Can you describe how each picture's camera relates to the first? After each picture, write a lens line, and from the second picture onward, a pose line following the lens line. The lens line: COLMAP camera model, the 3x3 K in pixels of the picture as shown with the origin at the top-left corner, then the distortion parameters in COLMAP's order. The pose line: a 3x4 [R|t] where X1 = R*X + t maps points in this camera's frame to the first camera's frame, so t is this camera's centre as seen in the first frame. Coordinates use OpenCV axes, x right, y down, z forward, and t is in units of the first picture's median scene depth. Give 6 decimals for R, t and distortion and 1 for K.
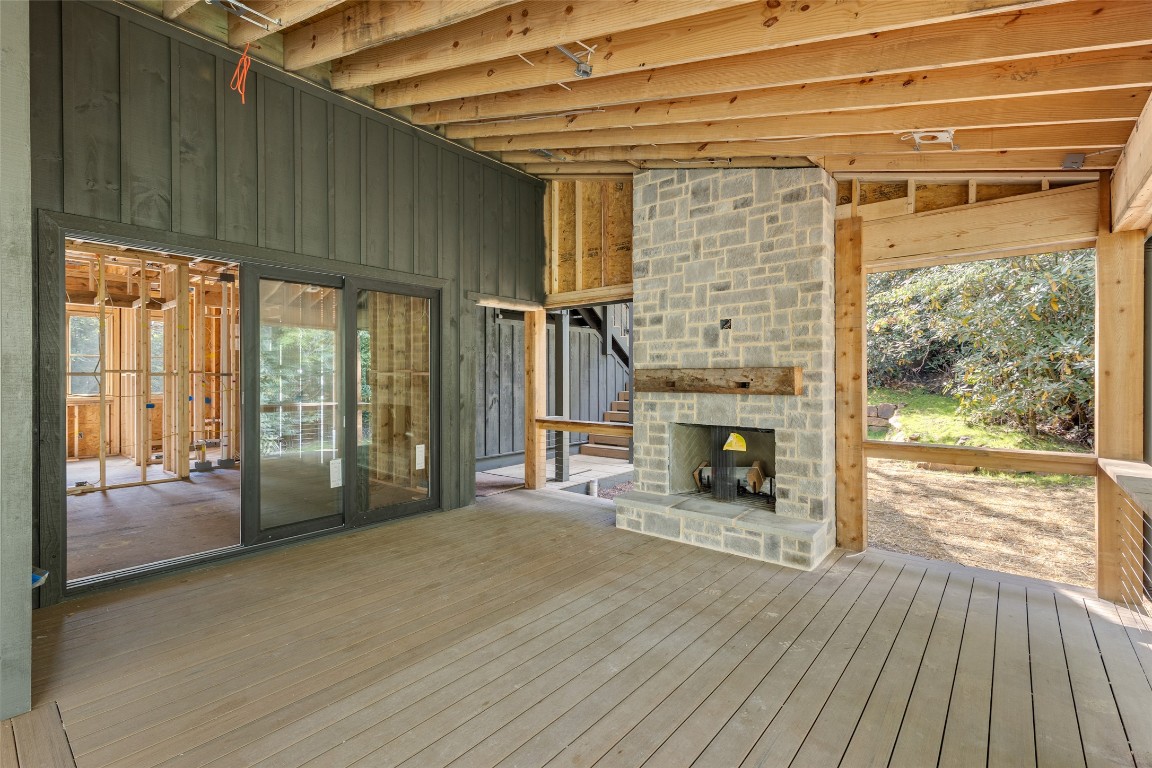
lens RADIAL K [[515.0, 0, 575.7], [0, 515.0, 378.5], [0, 0, 1]] dist [0.004971, -0.000275]
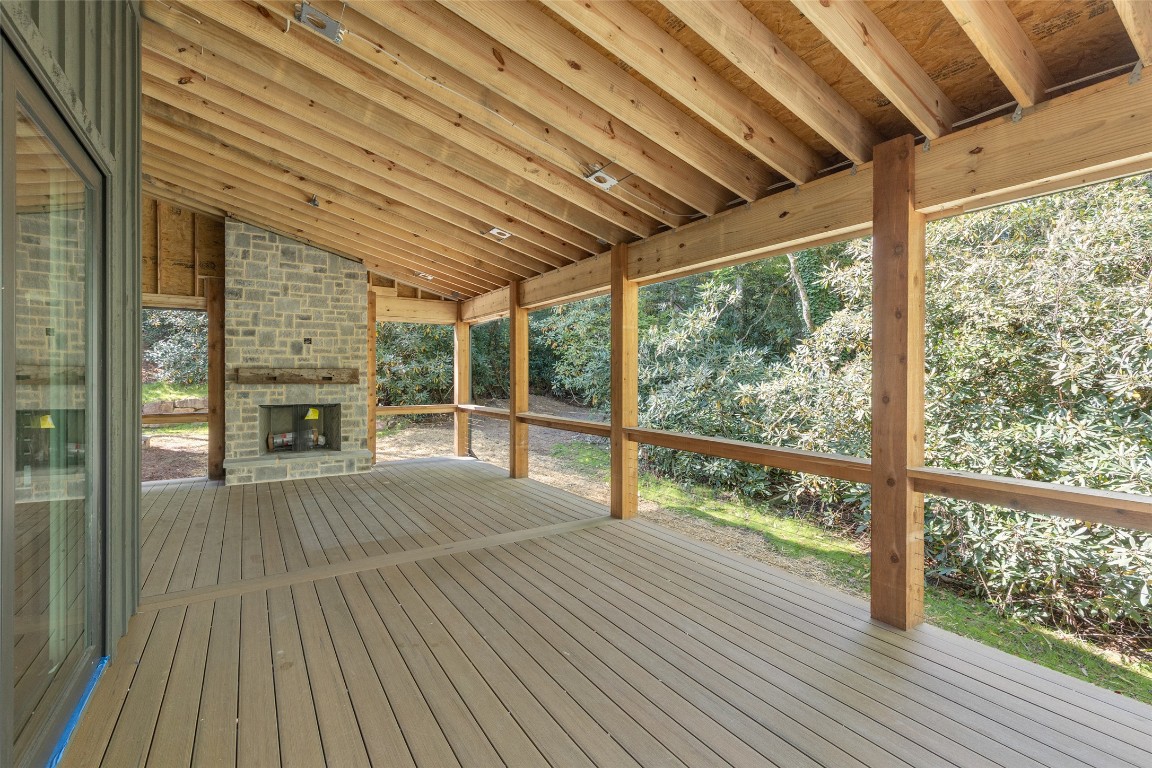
lens RADIAL K [[515.0, 0, 576.9], [0, 515.0, 379.4], [0, 0, 1]] dist [0.004971, -0.000275]
pose [[0.300544, -0.004067, 0.953759, -0.988724], [-0.000737, 0.999990, 0.004496, 0.006474], [-0.953768, -0.002055, 0.300538, -0.289021]]
